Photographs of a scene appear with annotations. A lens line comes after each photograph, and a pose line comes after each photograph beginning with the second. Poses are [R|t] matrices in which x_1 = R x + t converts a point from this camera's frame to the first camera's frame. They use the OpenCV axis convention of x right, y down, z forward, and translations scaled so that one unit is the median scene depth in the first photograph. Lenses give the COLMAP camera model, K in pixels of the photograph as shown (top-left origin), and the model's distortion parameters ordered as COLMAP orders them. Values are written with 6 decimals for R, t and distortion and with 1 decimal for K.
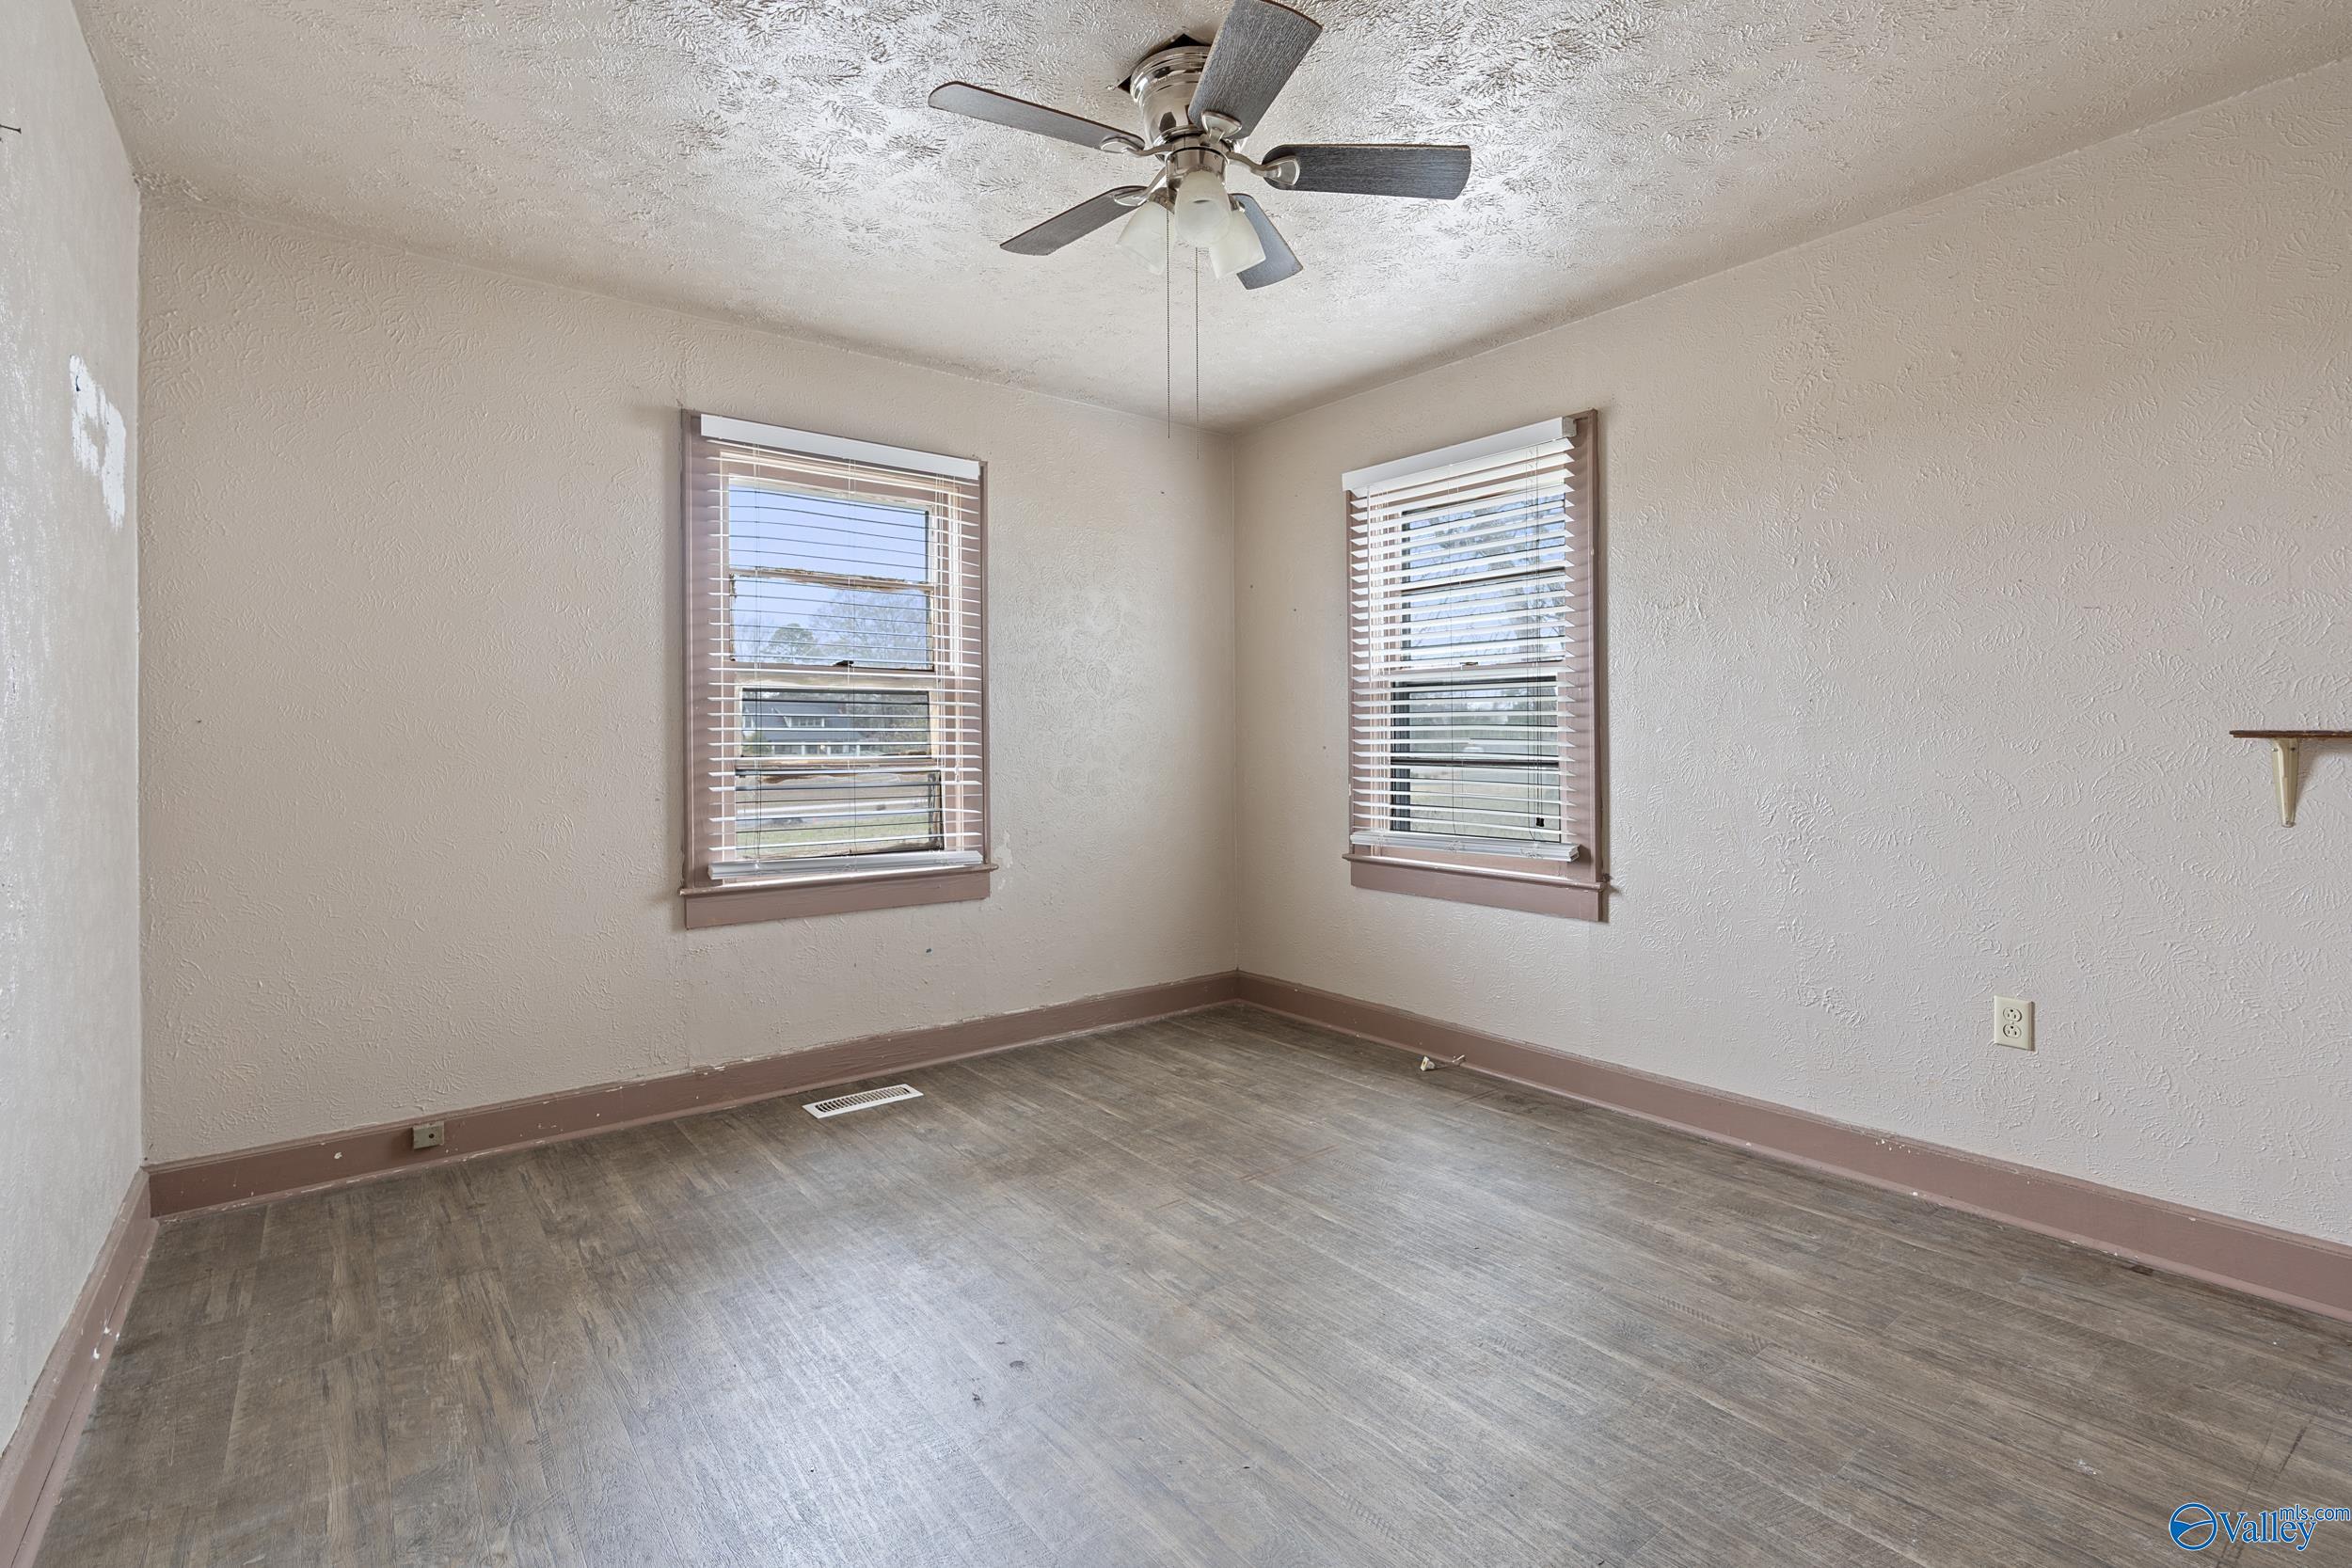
lens RADIAL K [[1052.4, 0, 1125.0], [0, 1052.4, 739.9], [0, 0, 1]] dist [0.012906, -0.011226]
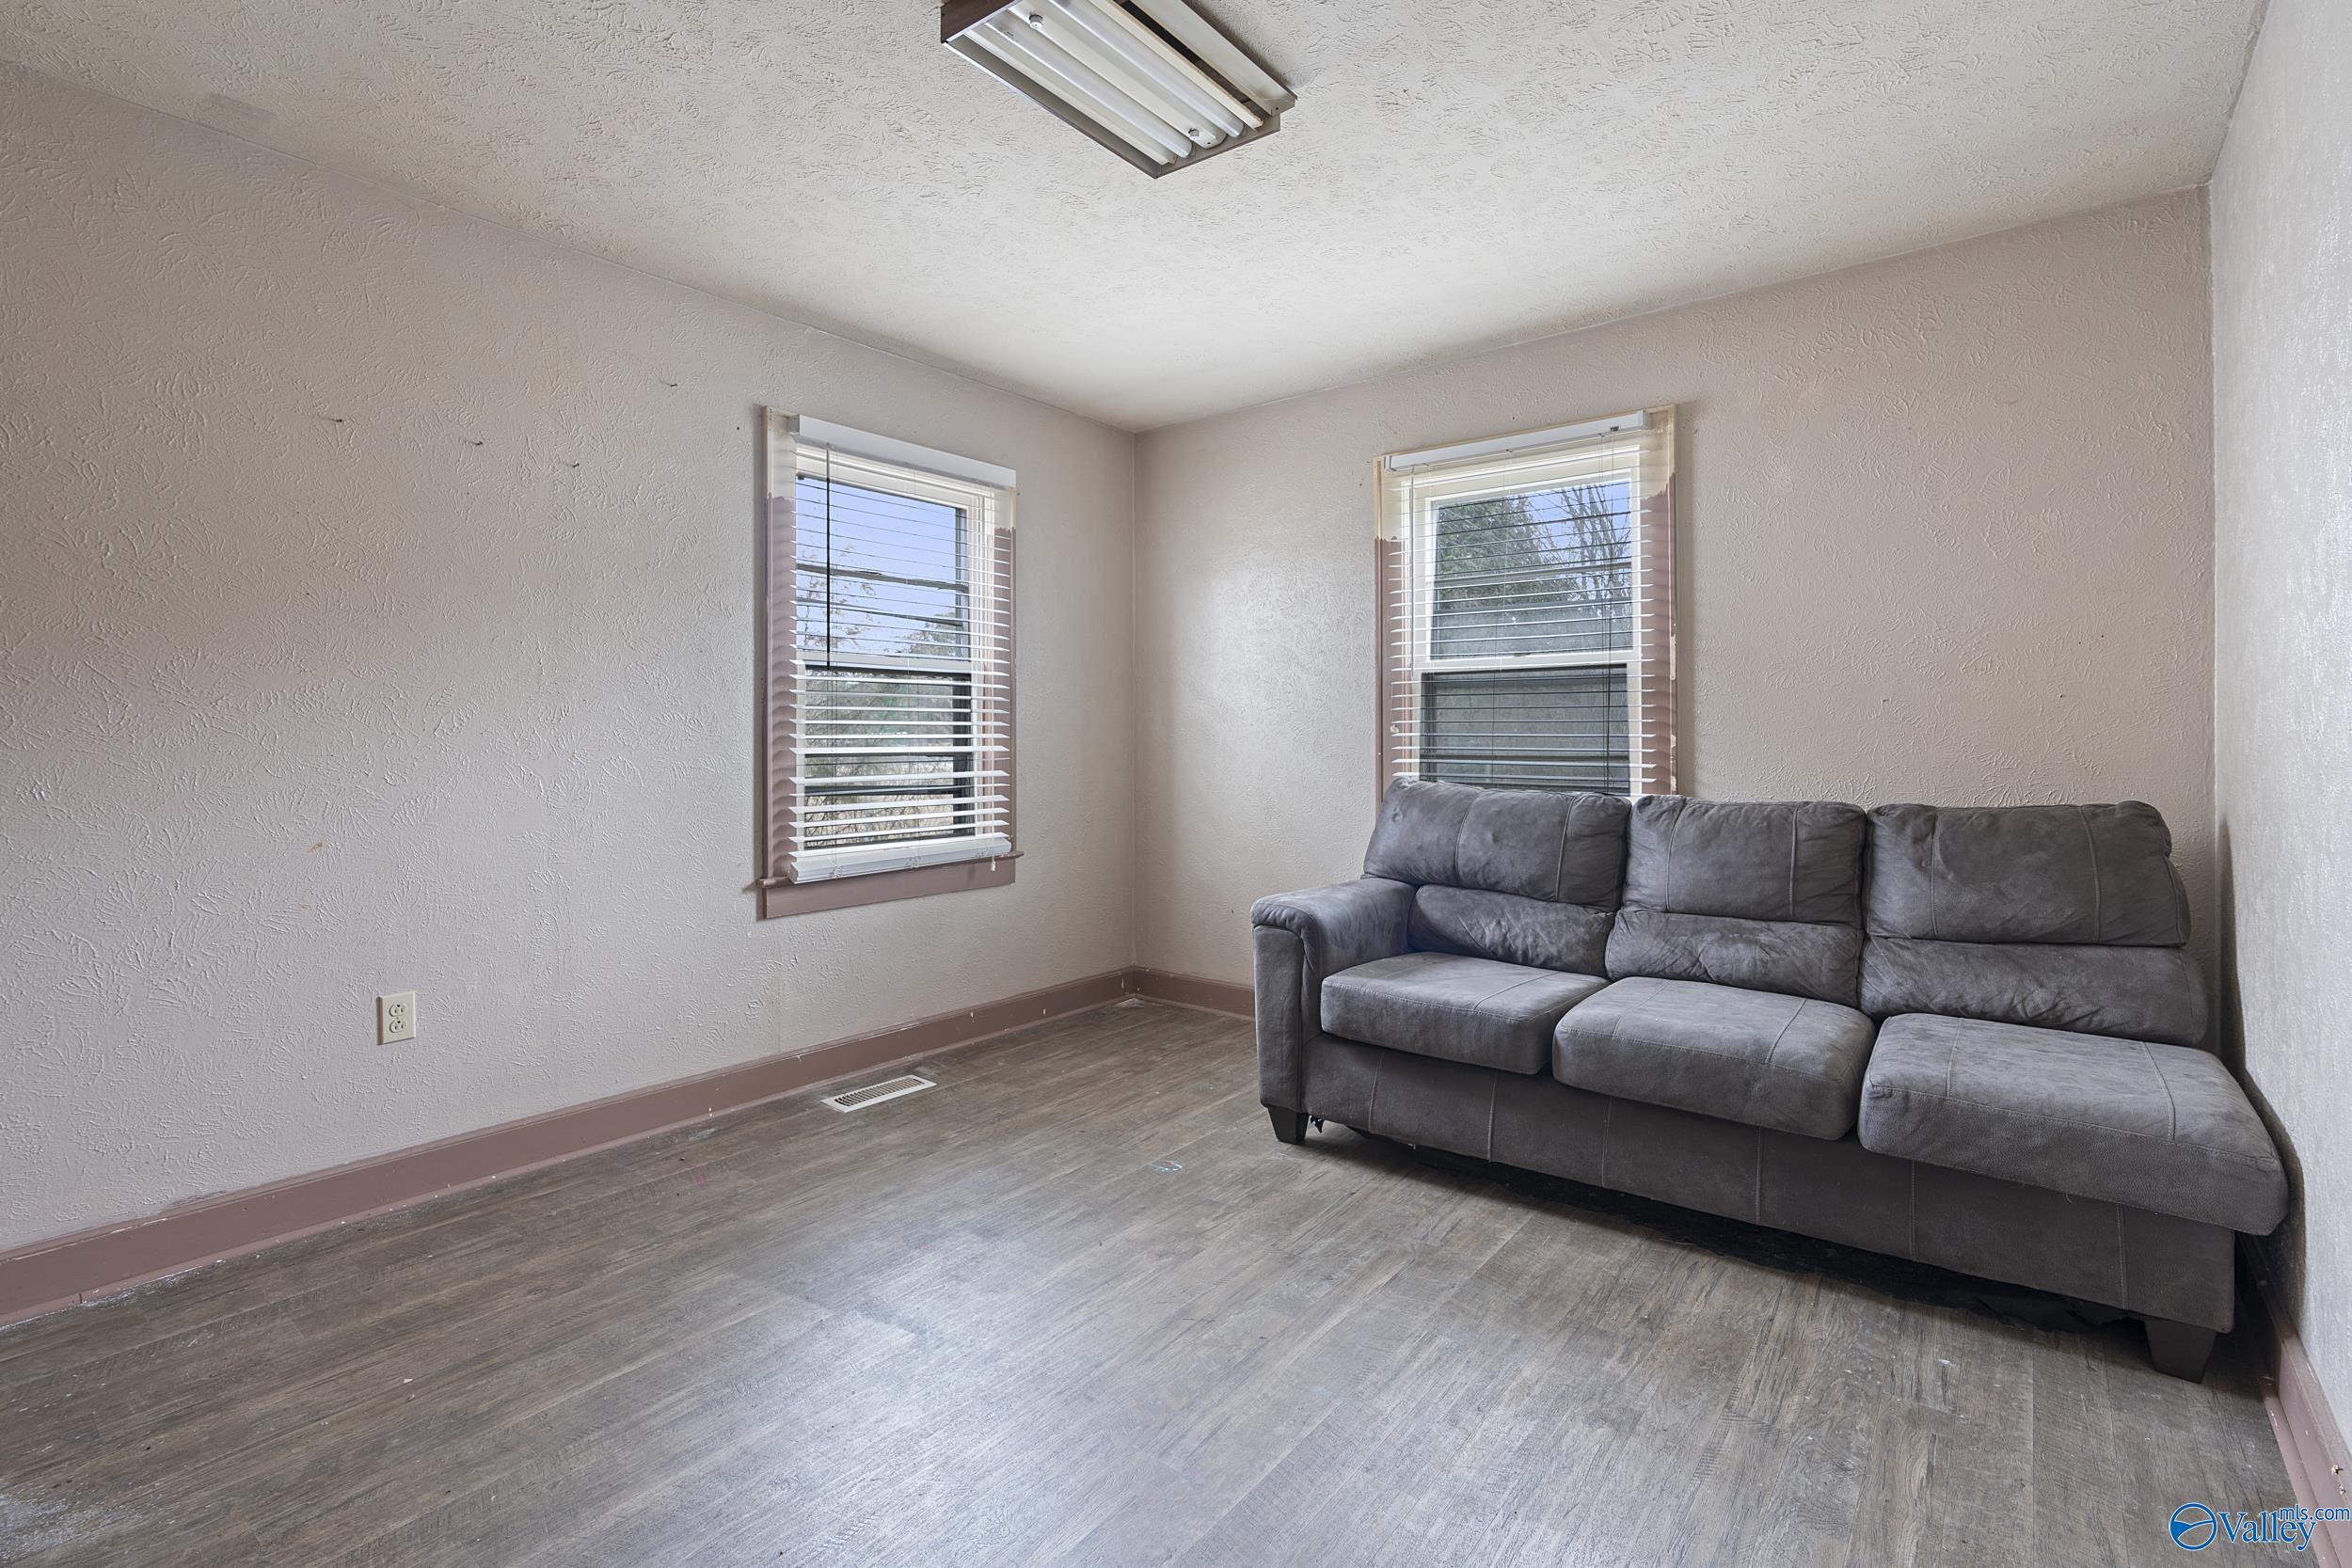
lens RADIAL K [[1065.6, 0, 1153.8], [0, 1065.6, 804.1], [0, 0, 1]] dist [-0.010764, -0.000437]
pose [[-0.240555, -0.058634, 0.968863, -1.409674], [0.004494, 0.998096, 0.061519, -0.015030], [-0.970625, 0.019153, -0.239834, 1.821301]]
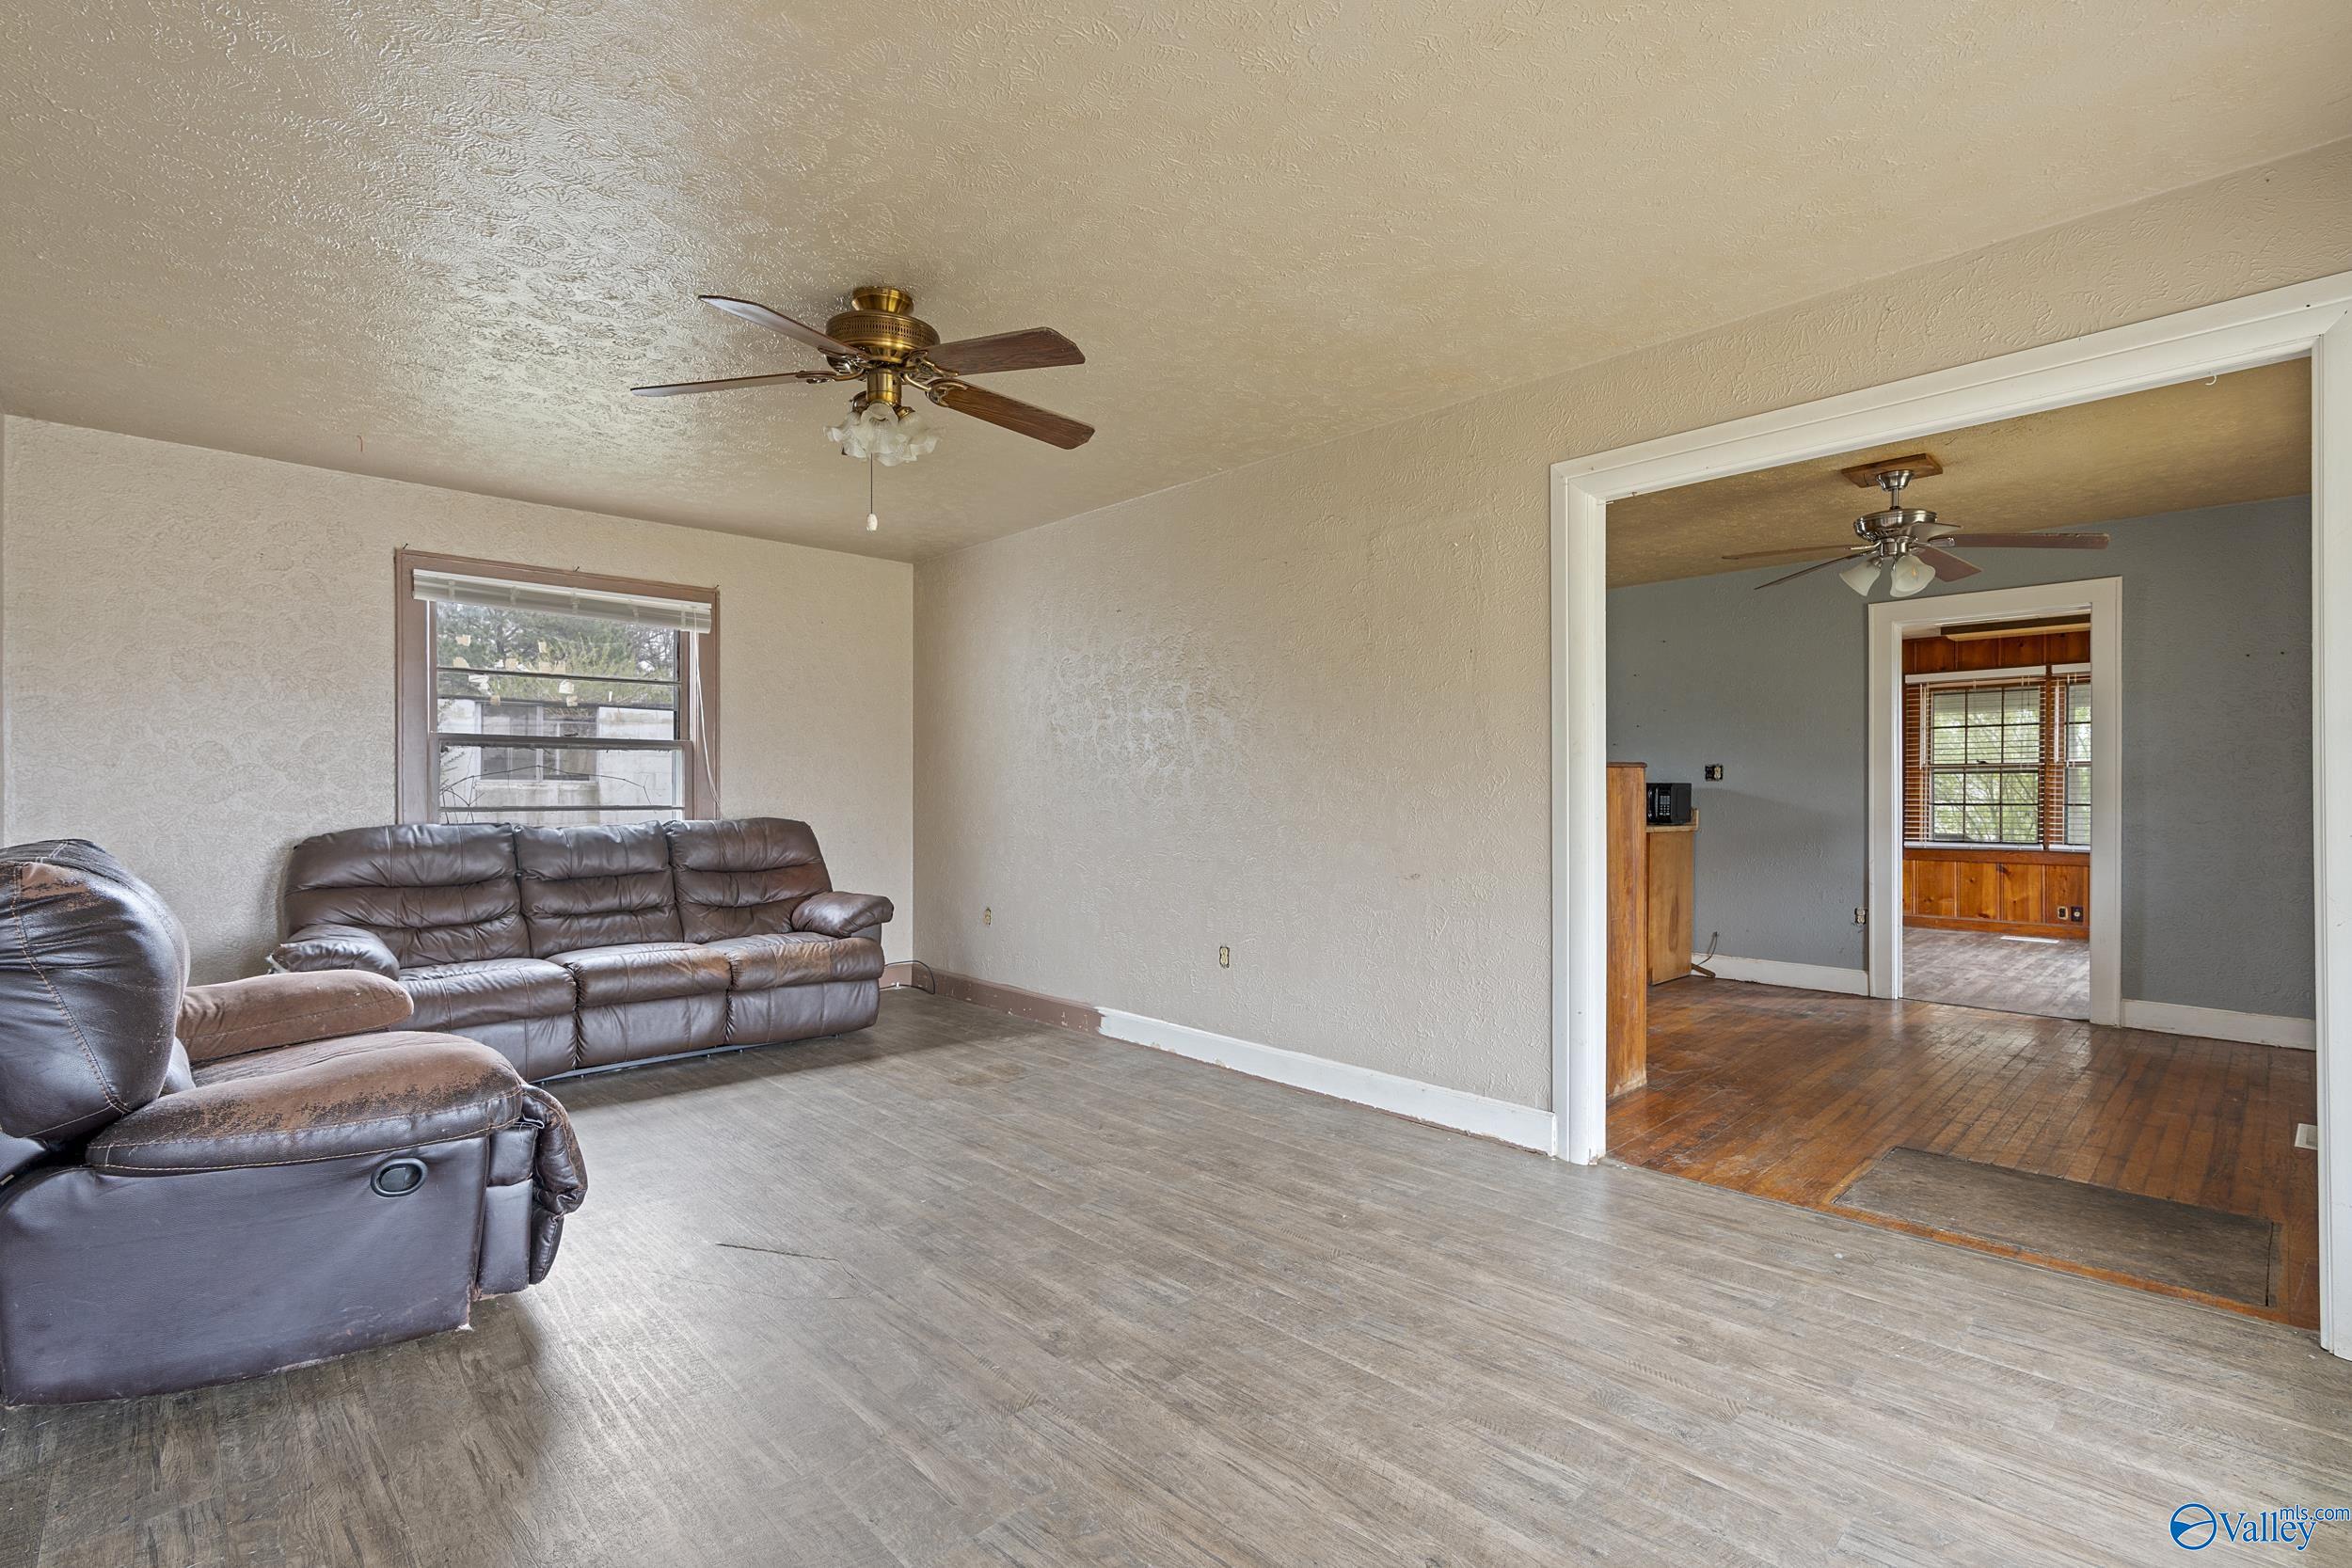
lens RADIAL K [[1065.6, 0, 1153.8], [0, 1065.6, 804.1], [0, 0, 1]] dist [-0.010764, -0.000437]
pose [[0.993634, 0.006687, 0.112454, -0.050073], [-0.007625, 0.999940, 0.007916, 0.000638], [-0.112394, -0.008723, 0.993625, 0.068576]]
